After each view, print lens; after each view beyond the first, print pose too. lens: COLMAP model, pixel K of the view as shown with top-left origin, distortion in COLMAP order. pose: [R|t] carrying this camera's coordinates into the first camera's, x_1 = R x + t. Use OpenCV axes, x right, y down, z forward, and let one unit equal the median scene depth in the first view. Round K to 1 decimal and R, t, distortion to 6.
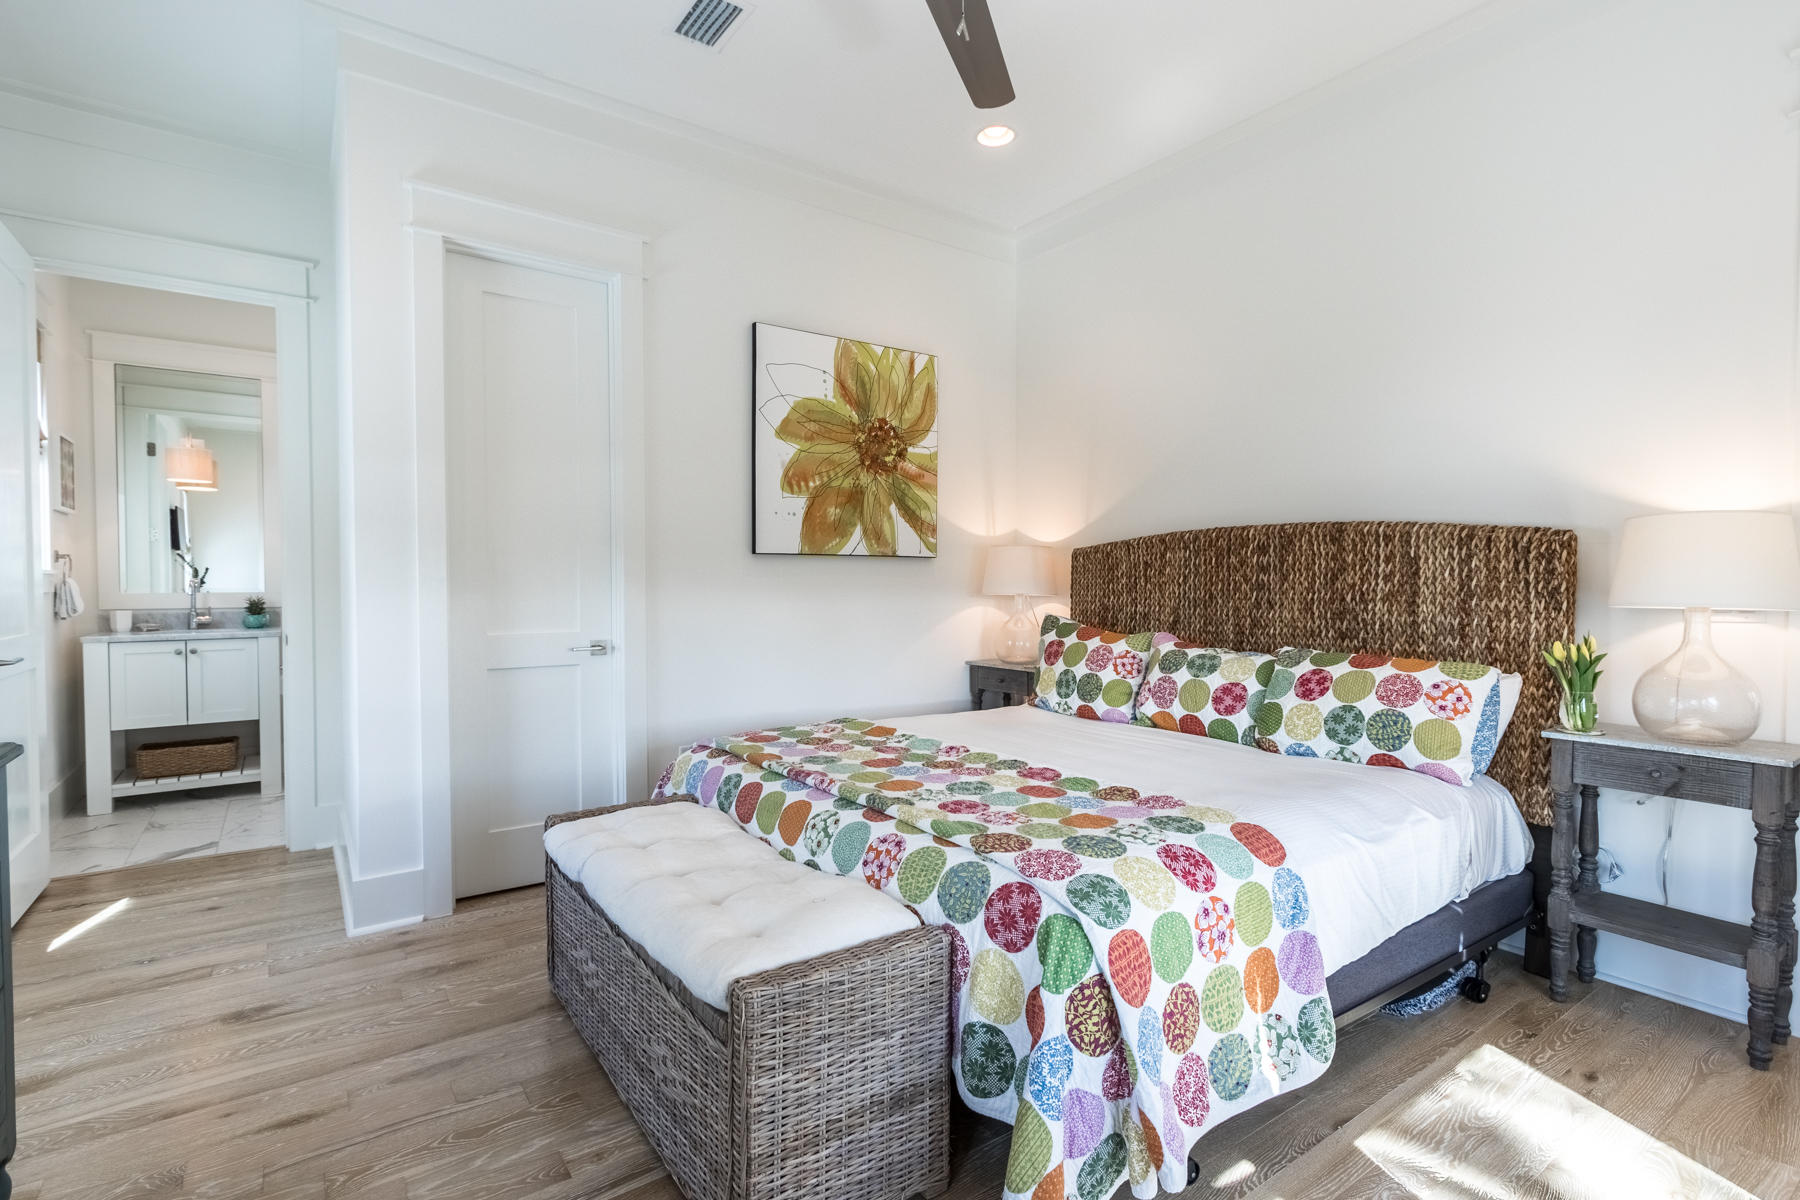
lens RADIAL K [[869.4, 0, 896.3], [0, 869.4, 598.9], [0, 0, 1]] dist [0.006235, 0.000362]
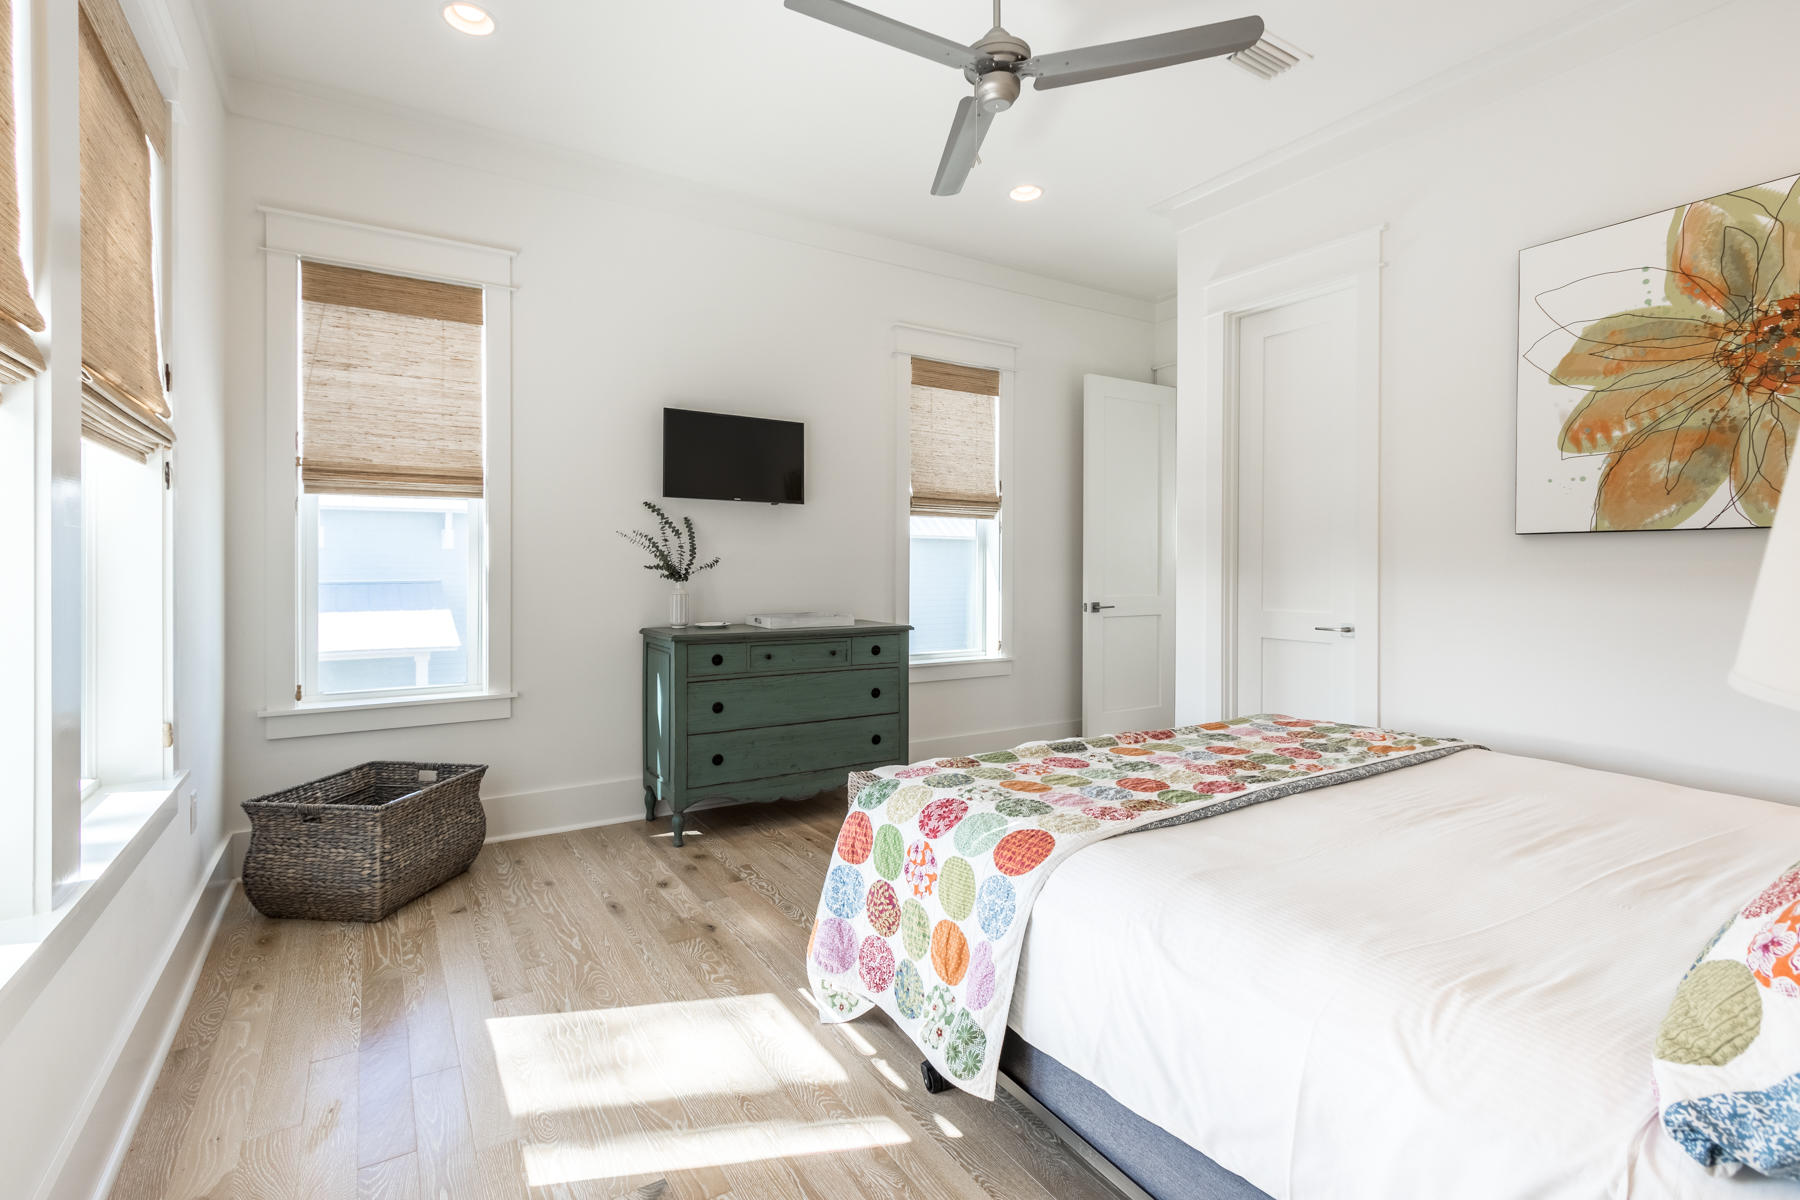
lens RADIAL K [[869.4, 0, 903.0], [0, 869.4, 570.9], [0, 0, 1]] dist [0.006235, 0.000362]
pose [[-0.069444, 0.003779, -0.997579, 0.683898], [-0.024844, 0.999676, 0.005517, -0.007608], [0.997276, 0.025167, -0.069328, 0.476375]]
